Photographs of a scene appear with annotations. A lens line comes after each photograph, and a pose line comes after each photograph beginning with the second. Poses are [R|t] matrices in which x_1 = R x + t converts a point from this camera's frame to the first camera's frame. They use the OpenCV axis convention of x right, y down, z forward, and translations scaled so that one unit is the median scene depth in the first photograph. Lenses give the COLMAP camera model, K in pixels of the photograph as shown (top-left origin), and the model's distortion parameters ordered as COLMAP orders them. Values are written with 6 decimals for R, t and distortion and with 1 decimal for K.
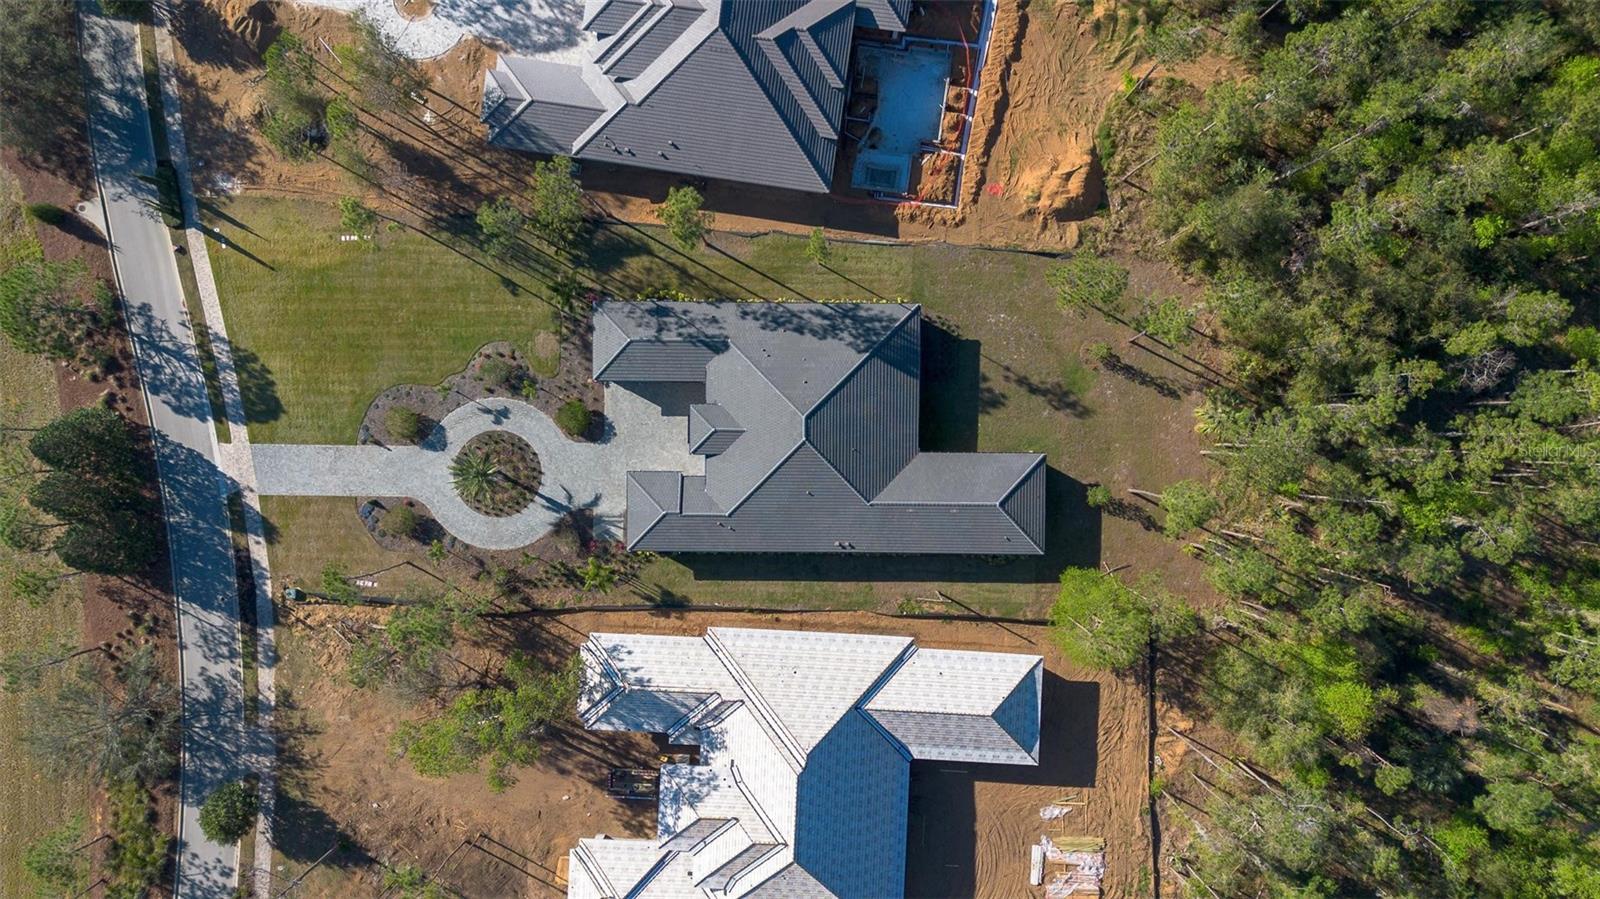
lens RADIAL K [[1140.0, 0, 801.3], [0, 1140.0, 446.7], [0, 0, 1]] dist [-0.013365, -0.000215]
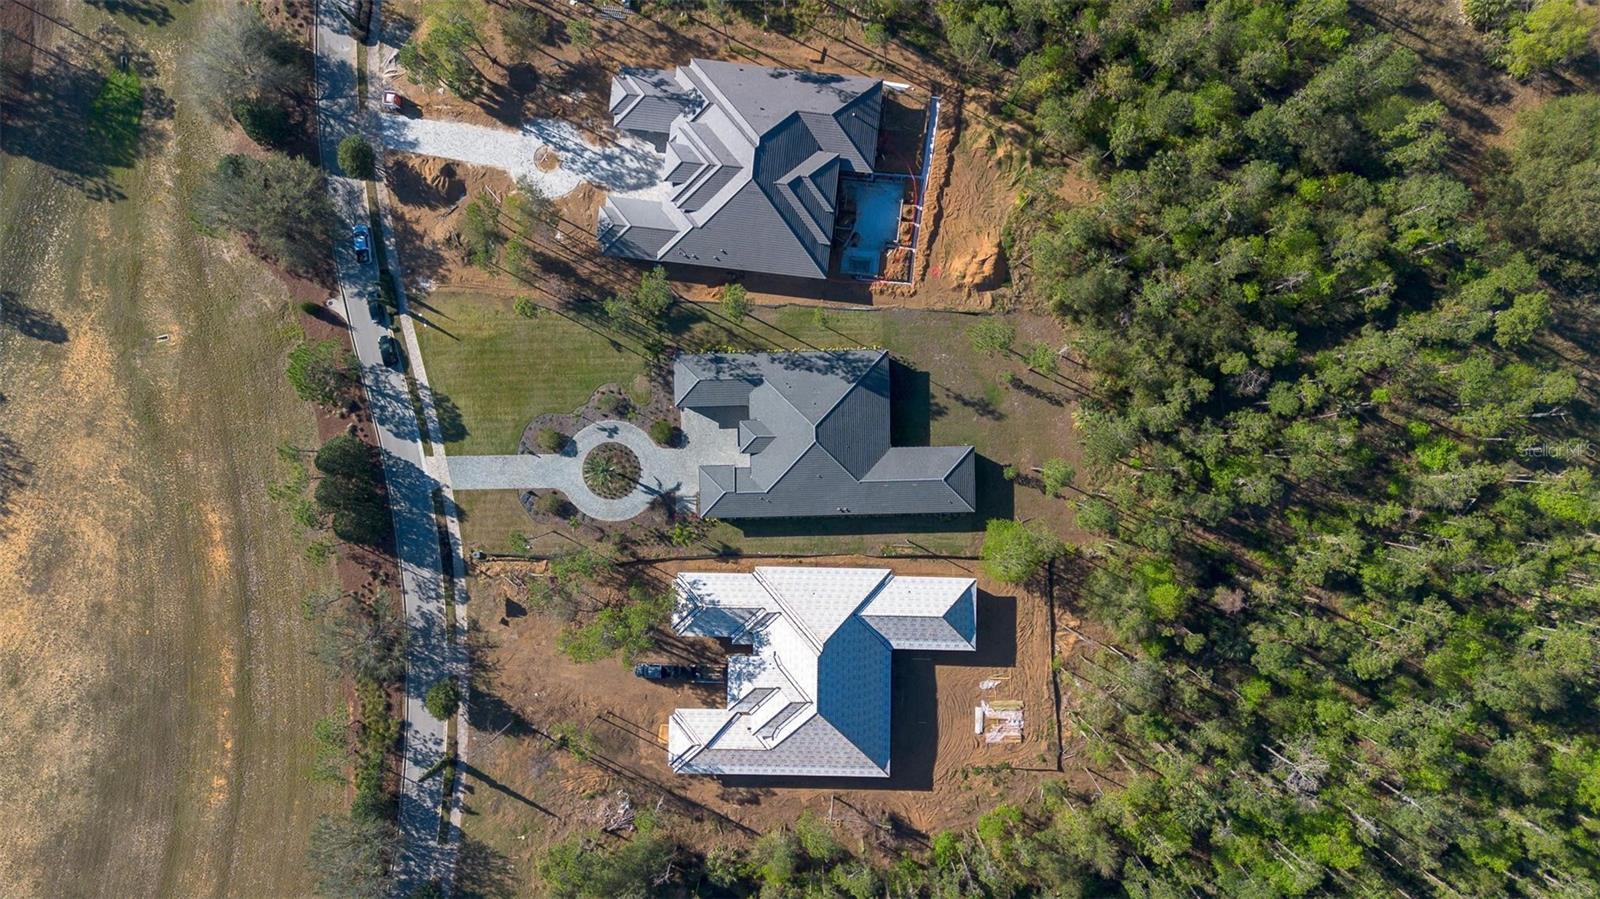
lens RADIAL K [[1140.0, 0, 798.3], [0, 1140.0, 450.2], [0, 0, 1]] dist [-0.013365, -0.000215]
pose [[0.999492, -0.031847, -0.001248, -0.017592], [0.031835, 0.999458, -0.008353, 0.017236], [0.001514, 0.008309, 0.999964, -0.507967]]
